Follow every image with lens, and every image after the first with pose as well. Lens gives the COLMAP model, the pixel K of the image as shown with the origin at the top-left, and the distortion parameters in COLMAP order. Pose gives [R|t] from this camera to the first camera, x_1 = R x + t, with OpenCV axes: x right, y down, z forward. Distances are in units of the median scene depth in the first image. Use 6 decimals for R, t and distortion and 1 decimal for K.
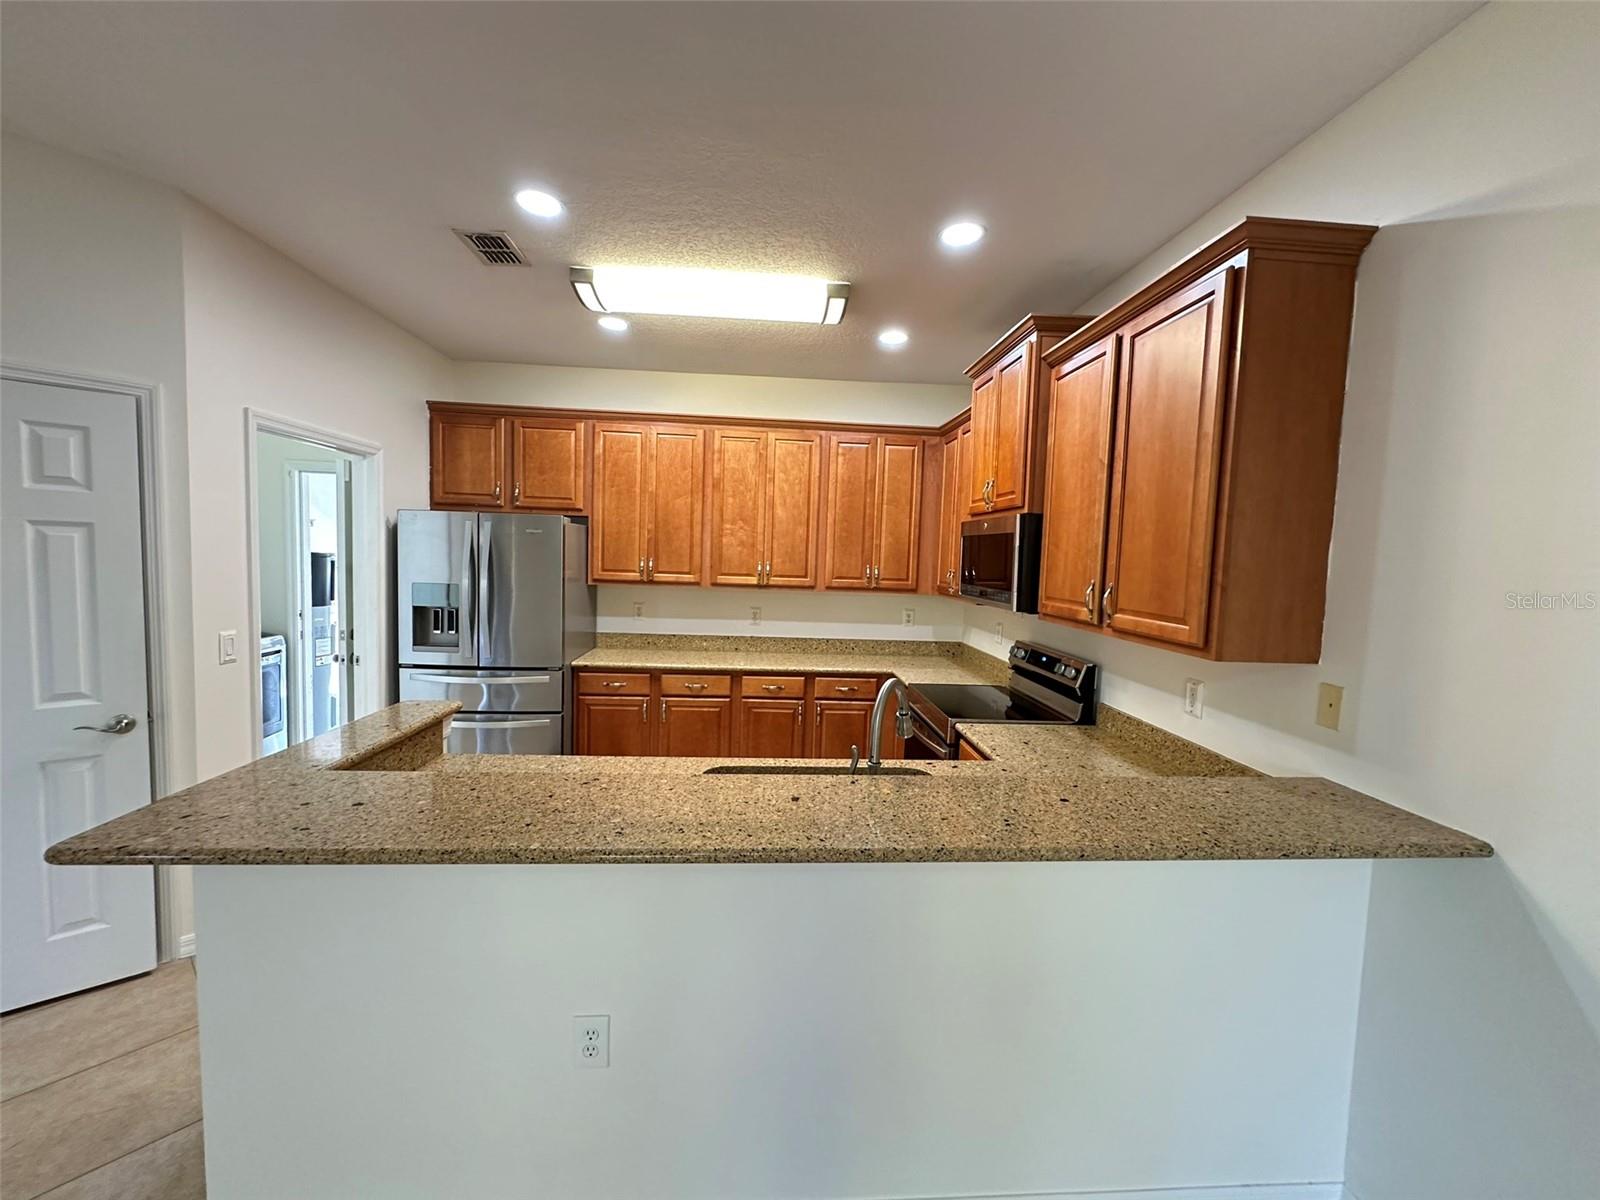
lens RADIAL K [[639.2, 0, 798.9], [0, 639.2, 598.7], [0, 0, 1]] dist [-0.003655, 0.001335]
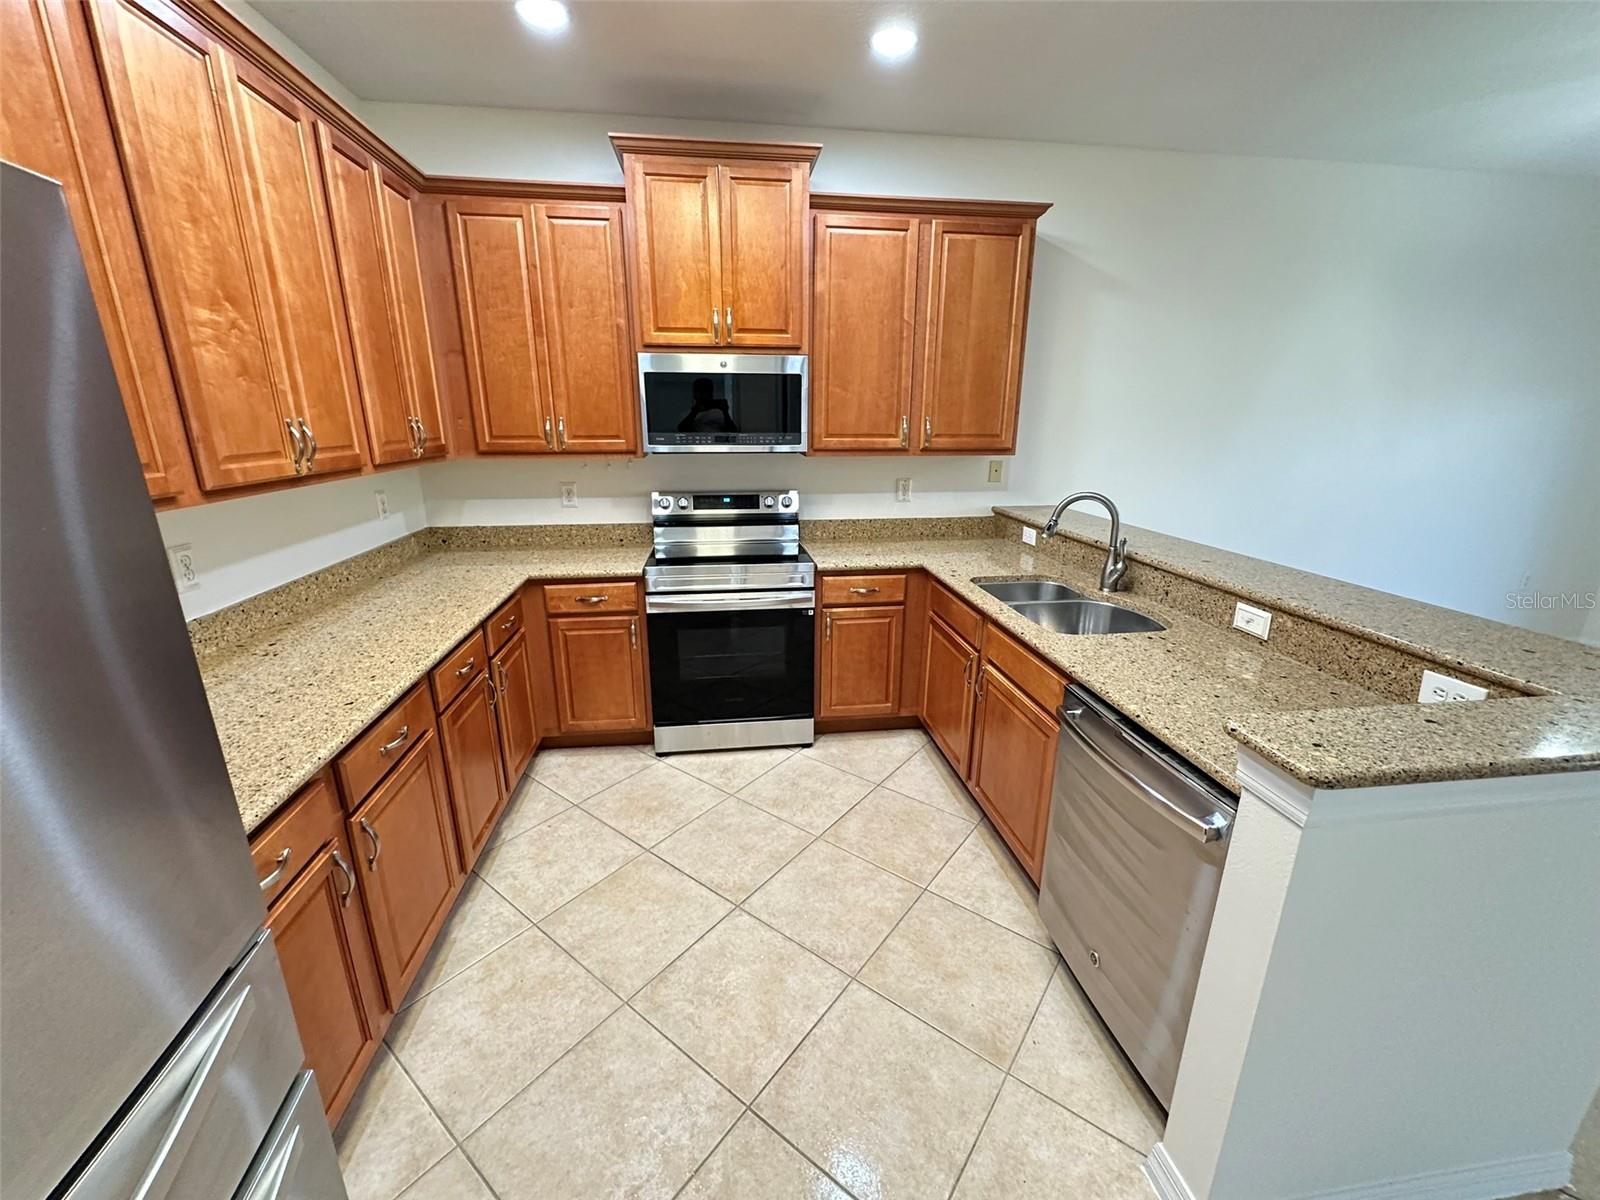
lens RADIAL K [[639.2, 0, 798.9], [0, 639.2, 598.7], [0, 0, 1]] dist [-0.003655, 0.001335]
pose [[-0.061110, -0.310730, 0.948532, -0.526438], [0.066136, 0.946959, 0.314475, -0.058399], [-0.995938, 0.081950, -0.037318, 0.741375]]
